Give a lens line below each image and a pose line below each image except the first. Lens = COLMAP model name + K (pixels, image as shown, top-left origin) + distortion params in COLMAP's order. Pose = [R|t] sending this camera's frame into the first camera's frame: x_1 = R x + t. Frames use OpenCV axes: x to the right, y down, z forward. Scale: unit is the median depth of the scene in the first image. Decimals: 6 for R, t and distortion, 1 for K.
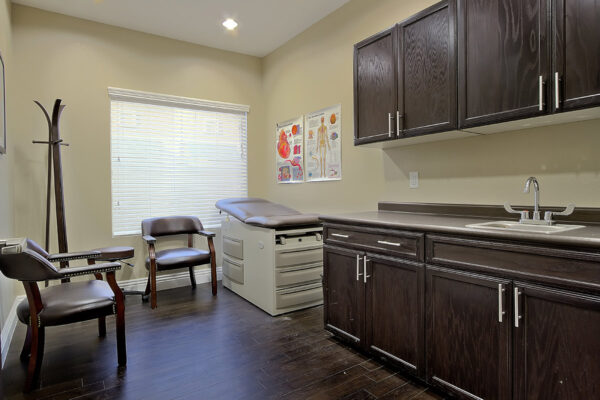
lens RADIAL K [[363.1, 0, 300.2], [0, 363.1, 197.9], [0, 0, 1]] dist [-0.009260, -0.003668]
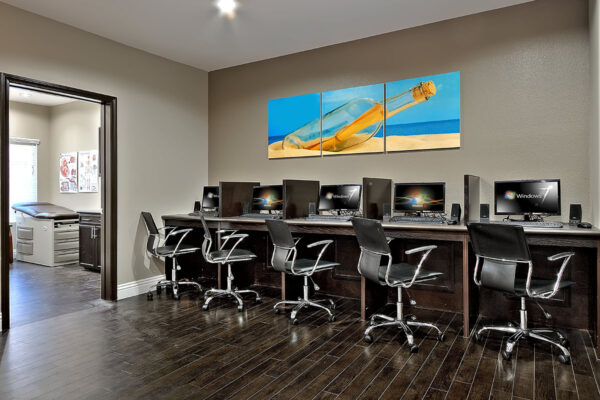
lens RADIAL K [[394.2, 0, 298.8], [0, 394.2, 201.0], [0, 0, 1]] dist [0.002113, 0.001658]
pose [[0.909440, 0.009063, 0.415736, 0.191552], [-0.006114, 0.999946, -0.008424, 0.004317], [-0.415790, 0.005119, 0.909446, -1.110661]]
